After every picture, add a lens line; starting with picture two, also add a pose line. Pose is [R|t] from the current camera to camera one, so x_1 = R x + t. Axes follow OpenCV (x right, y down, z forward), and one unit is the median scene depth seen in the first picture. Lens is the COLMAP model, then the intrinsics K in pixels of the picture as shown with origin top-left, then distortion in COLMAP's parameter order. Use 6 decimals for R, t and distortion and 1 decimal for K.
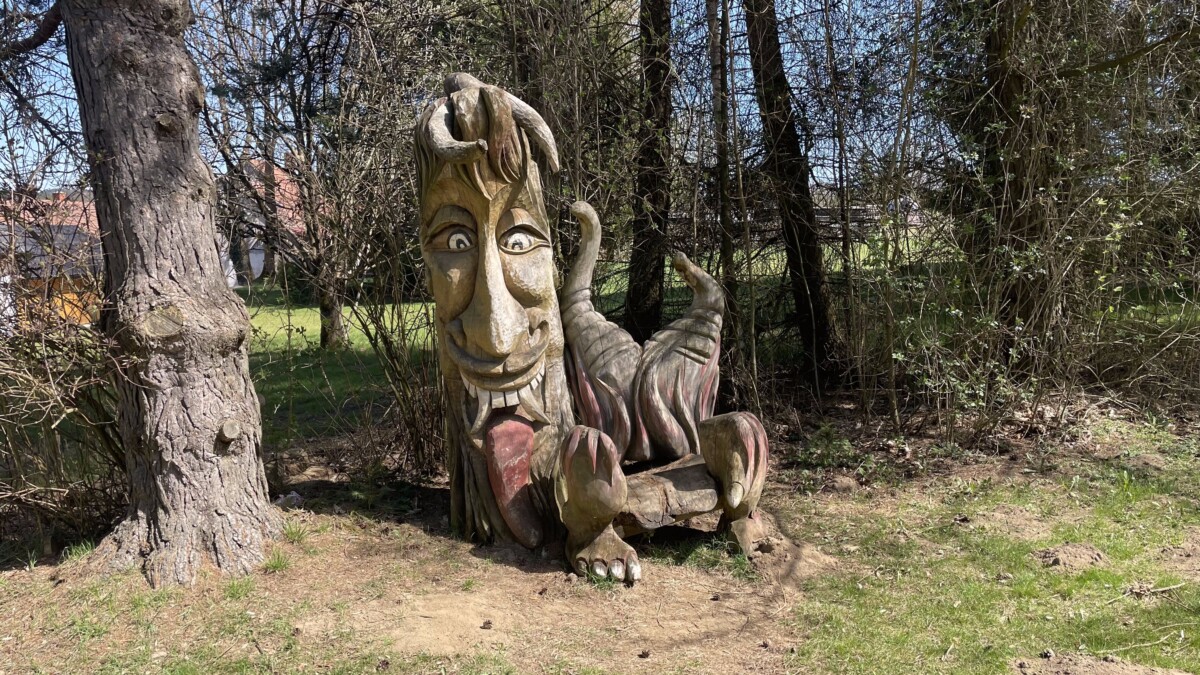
lens RADIAL K [[910.1, 0, 600.4], [0, 910.1, 338.9], [0, 0, 1]] dist [0.005947, 0.000904]
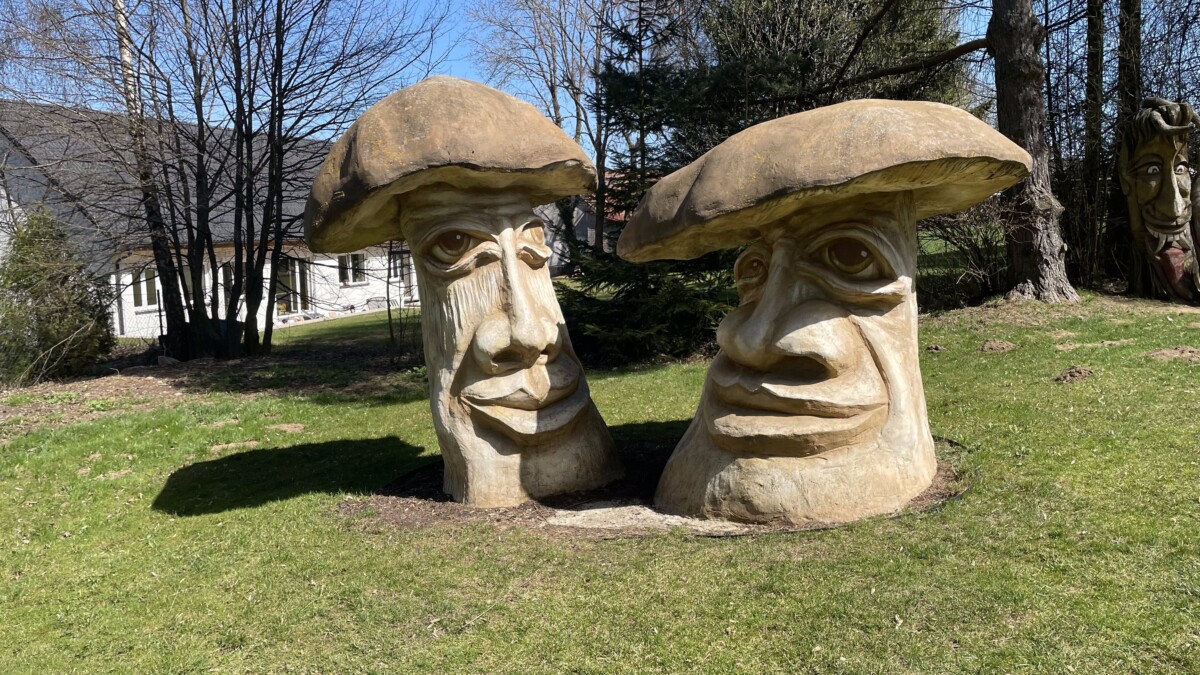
lens RADIAL K [[910.1, 0, 599.4], [0, 910.1, 335.5], [0, 0, 1]] dist [0.005947, 0.000904]
pose [[0.970462, 0.002943, -0.241237, -0.982279], [0.000418, 0.999904, 0.013880, 0.289018], [0.241254, -0.013571, 0.970367, -1.634908]]
